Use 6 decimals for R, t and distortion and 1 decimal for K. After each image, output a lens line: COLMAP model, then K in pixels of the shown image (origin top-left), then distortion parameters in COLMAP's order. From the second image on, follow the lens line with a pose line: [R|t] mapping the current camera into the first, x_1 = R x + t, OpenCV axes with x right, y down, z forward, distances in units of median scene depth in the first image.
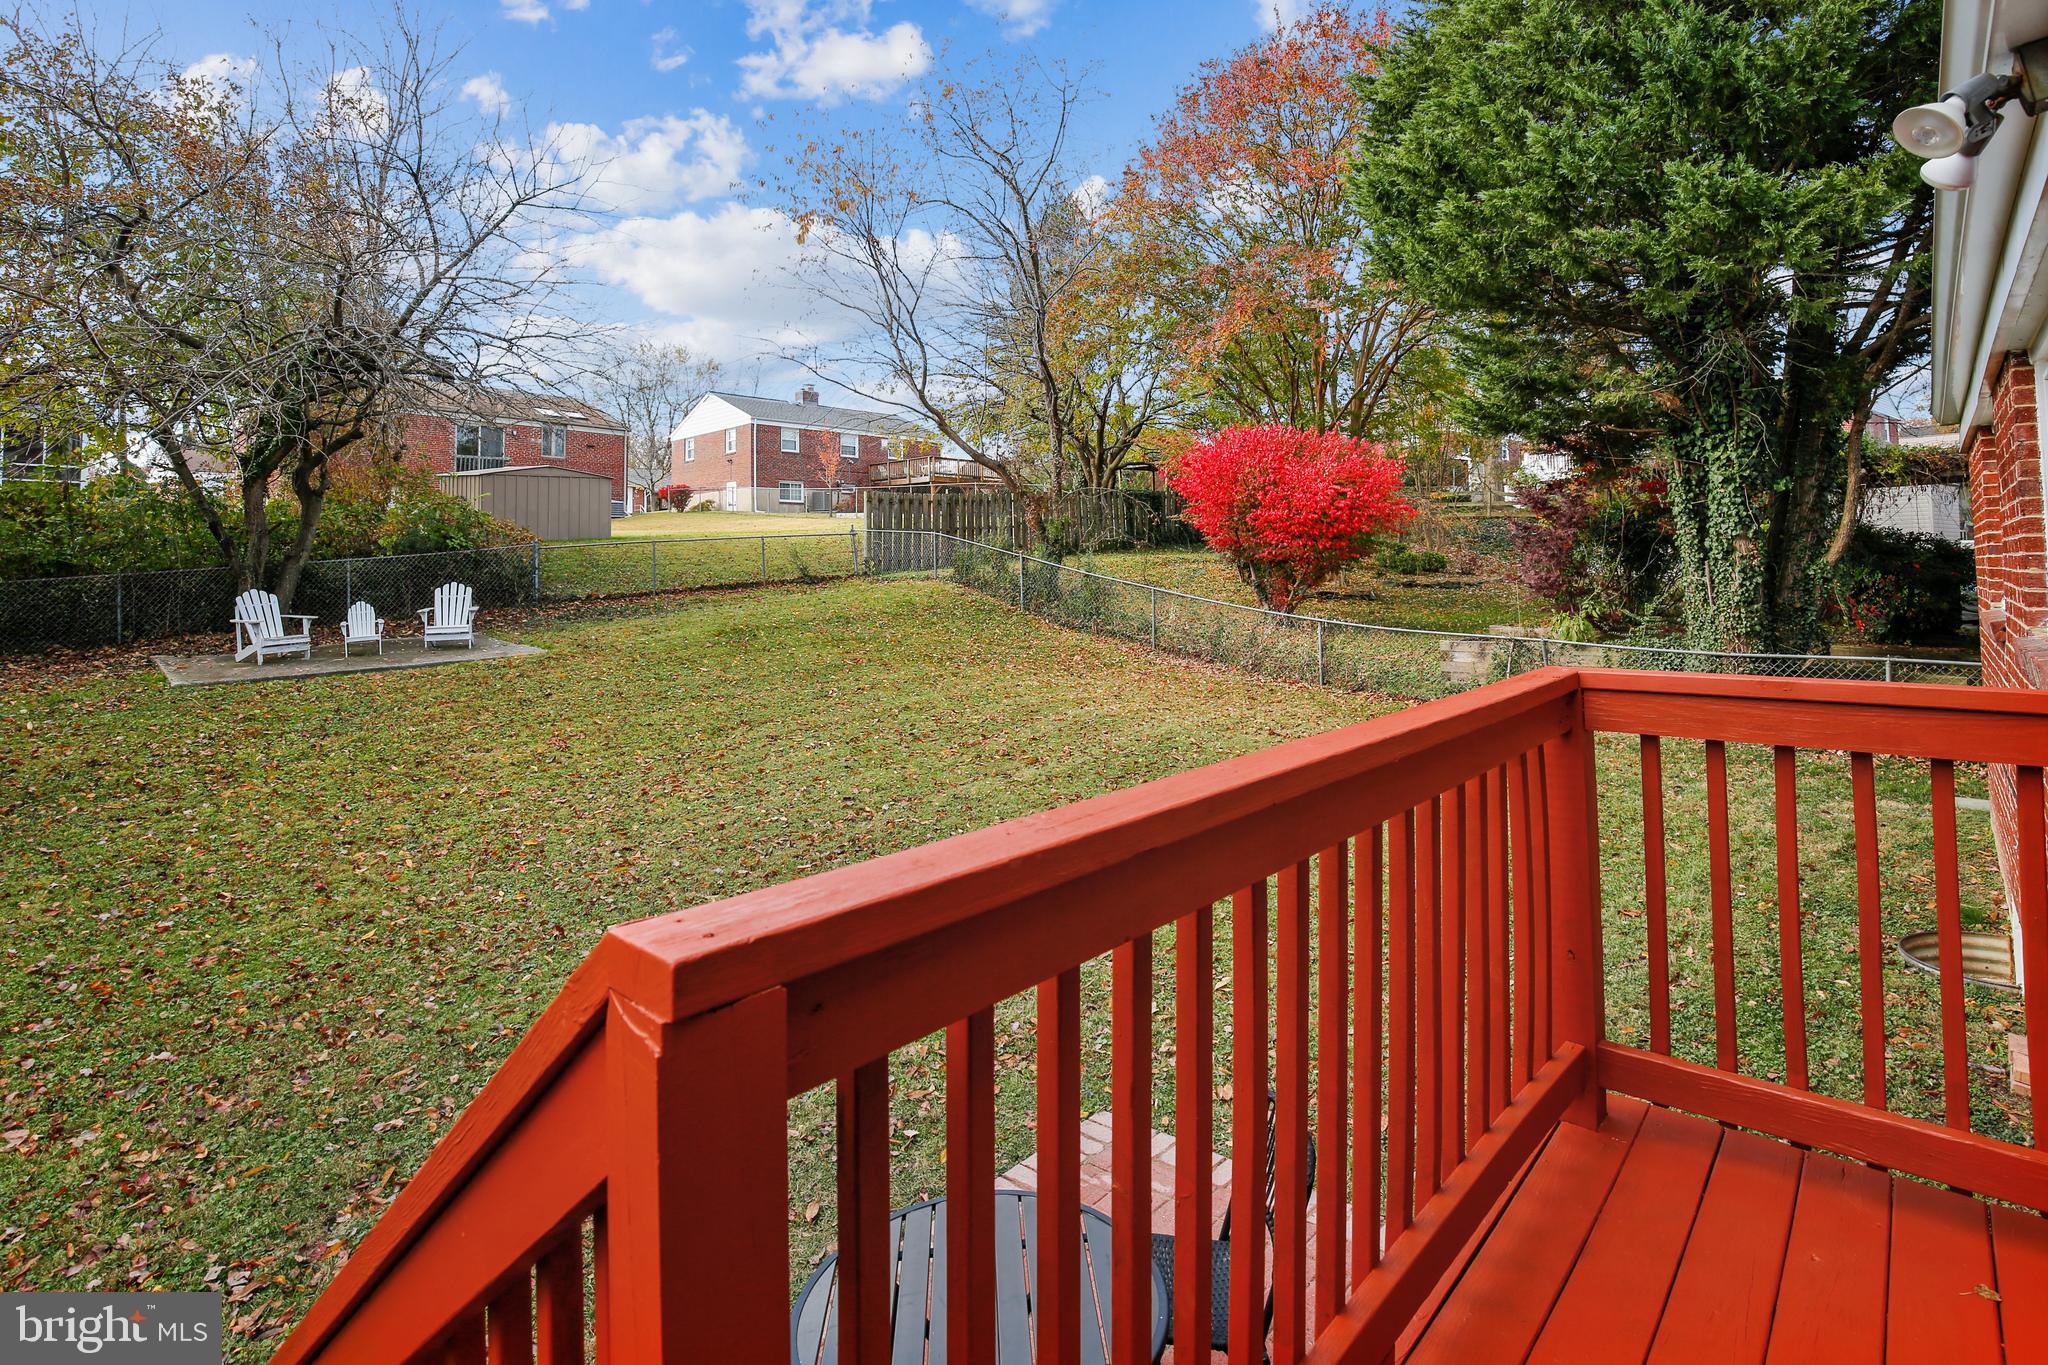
lens RADIAL K [[986.9, 0, 992.7], [0, 986.9, 602.2], [0, 0, 1]] dist [0.000917, -0.000325]
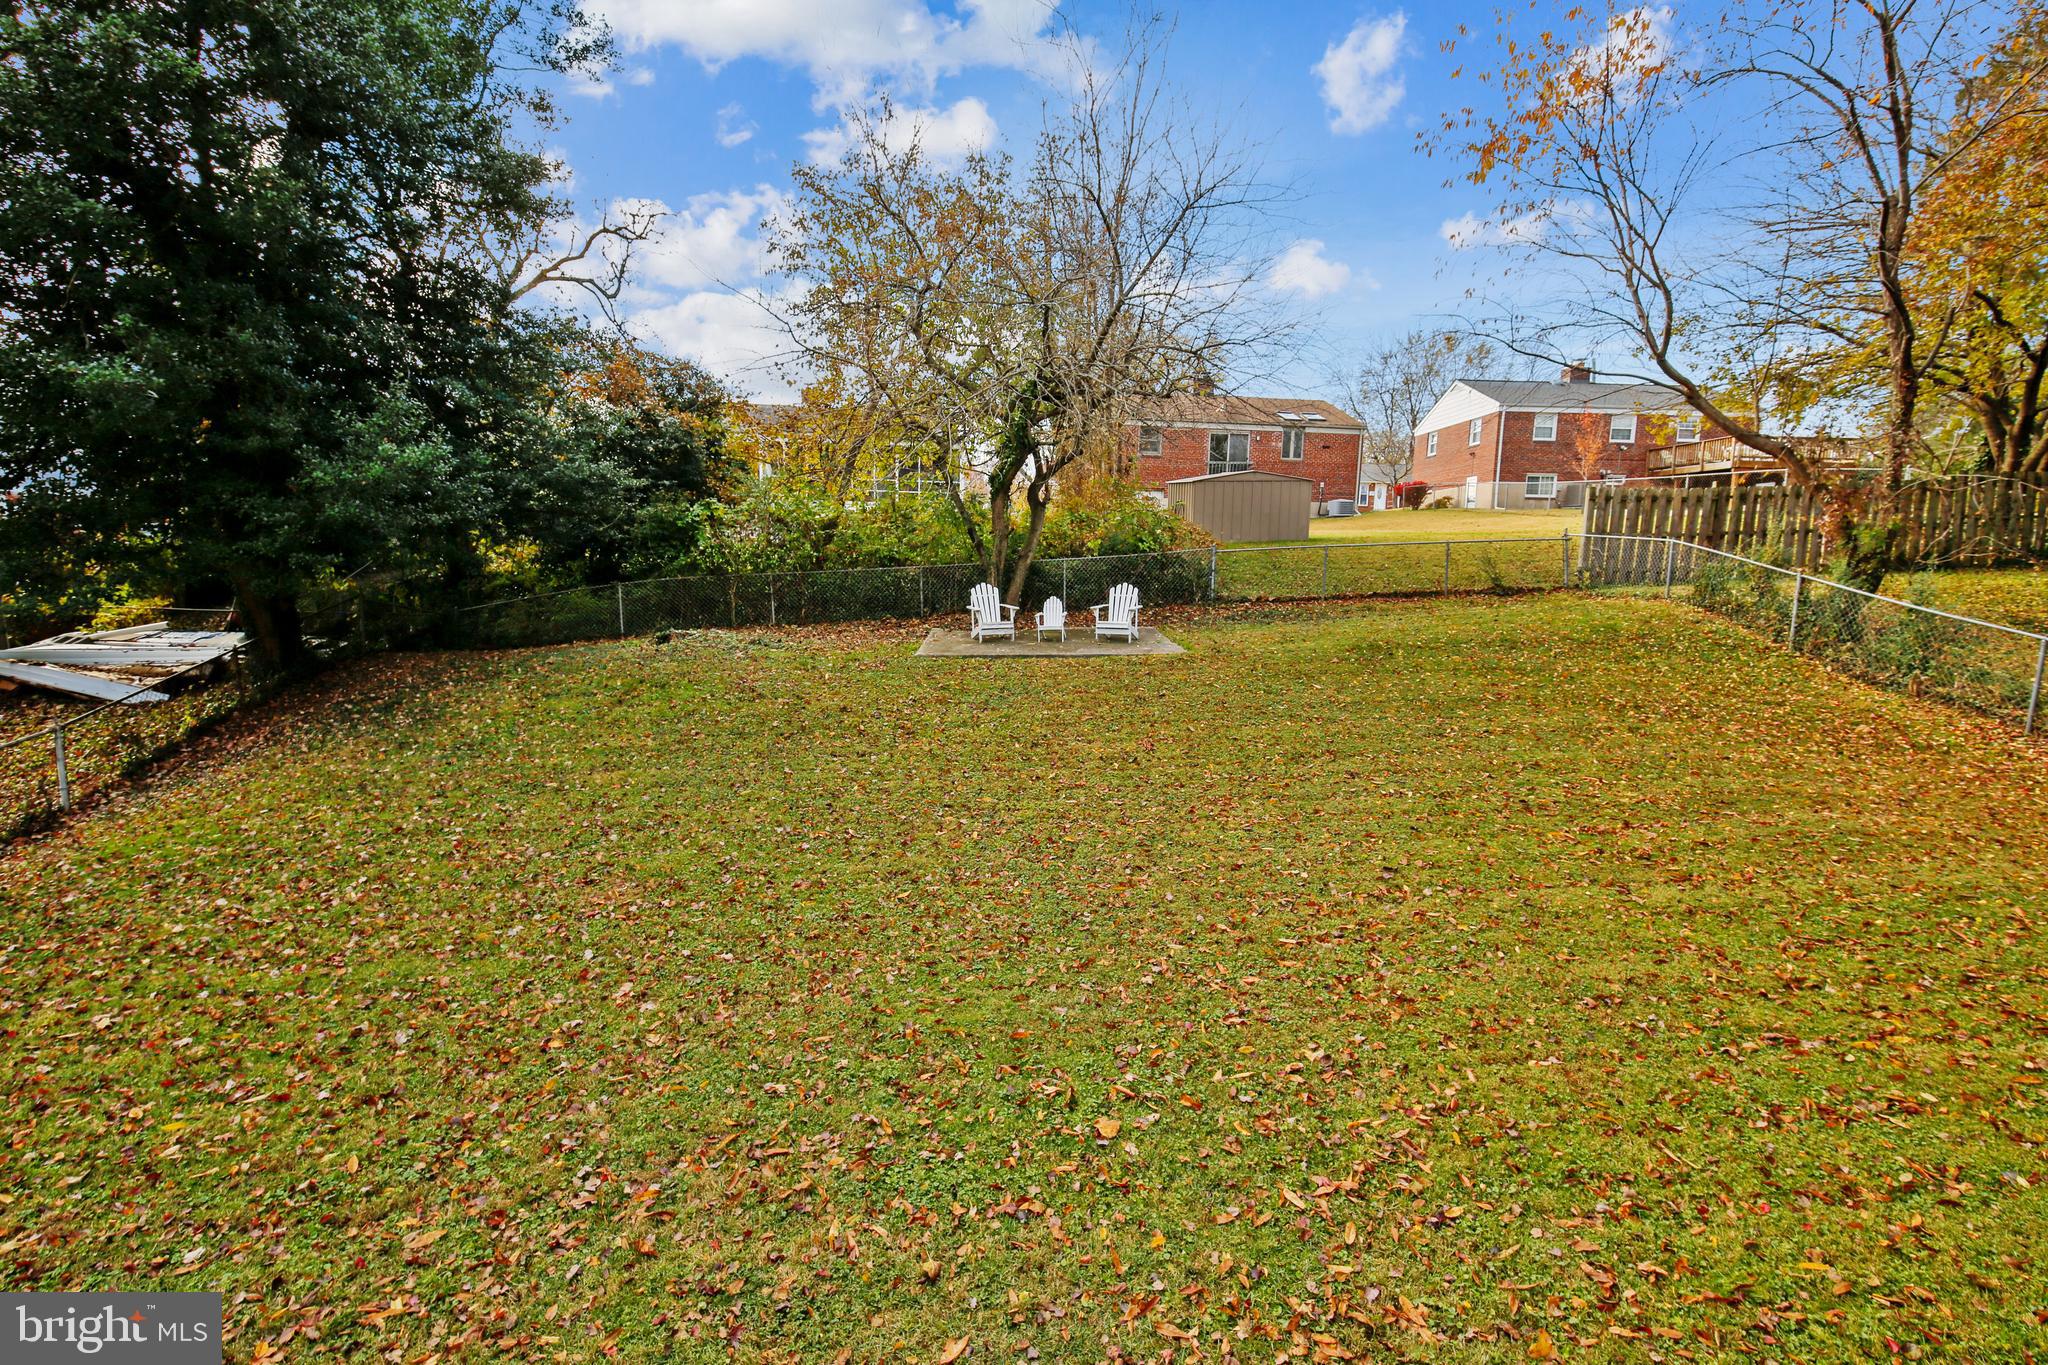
lens RADIAL K [[907.4, 0, 1050.7], [0, 907.4, 694.6], [0, 0, 1]] dist [-0.001203, -0.000331]
pose [[0.732607, 0.126450, -0.668803, 0.080084], [-0.048106, 0.989754, 0.134437, -0.022547], [0.678950, -0.066316, 0.731183, 0.136167]]
